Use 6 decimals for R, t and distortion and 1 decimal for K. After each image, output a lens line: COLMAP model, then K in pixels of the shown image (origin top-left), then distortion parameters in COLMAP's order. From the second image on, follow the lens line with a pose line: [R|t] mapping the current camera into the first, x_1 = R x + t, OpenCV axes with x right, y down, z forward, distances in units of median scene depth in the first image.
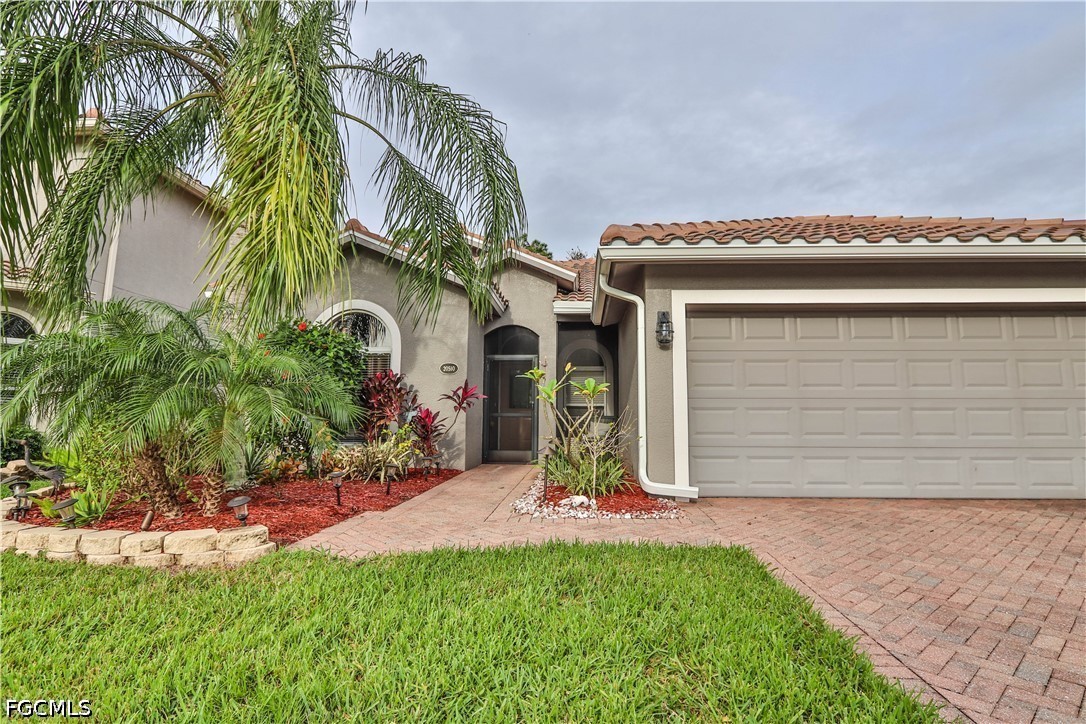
lens RADIAL K [[557.9, 0, 548.1], [0, 557.9, 354.8], [0, 0, 1]] dist [-0.014365, 0.000906]
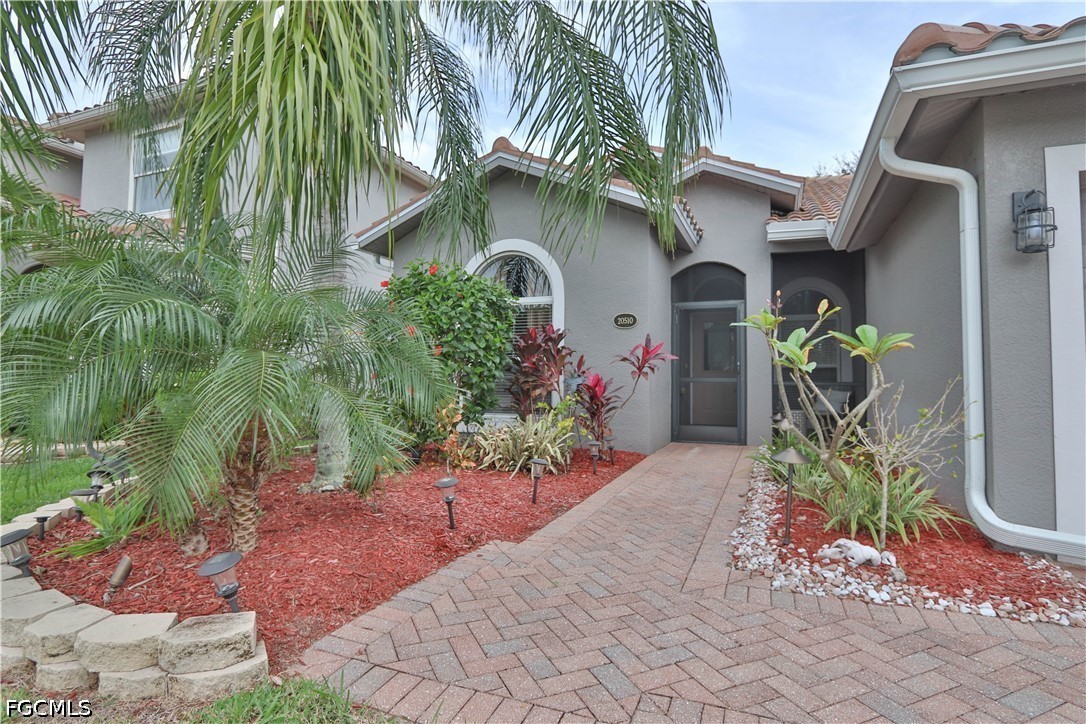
lens RADIAL K [[557.9, 0, 548.1], [0, 557.9, 354.8], [0, 0, 1]] dist [-0.014365, 0.000906]
pose [[0.945921, -0.010945, -0.324213, -0.036931], [0.035559, 0.996907, 0.070091, 0.016782], [0.322443, -0.077829, 0.943384, 0.293373]]
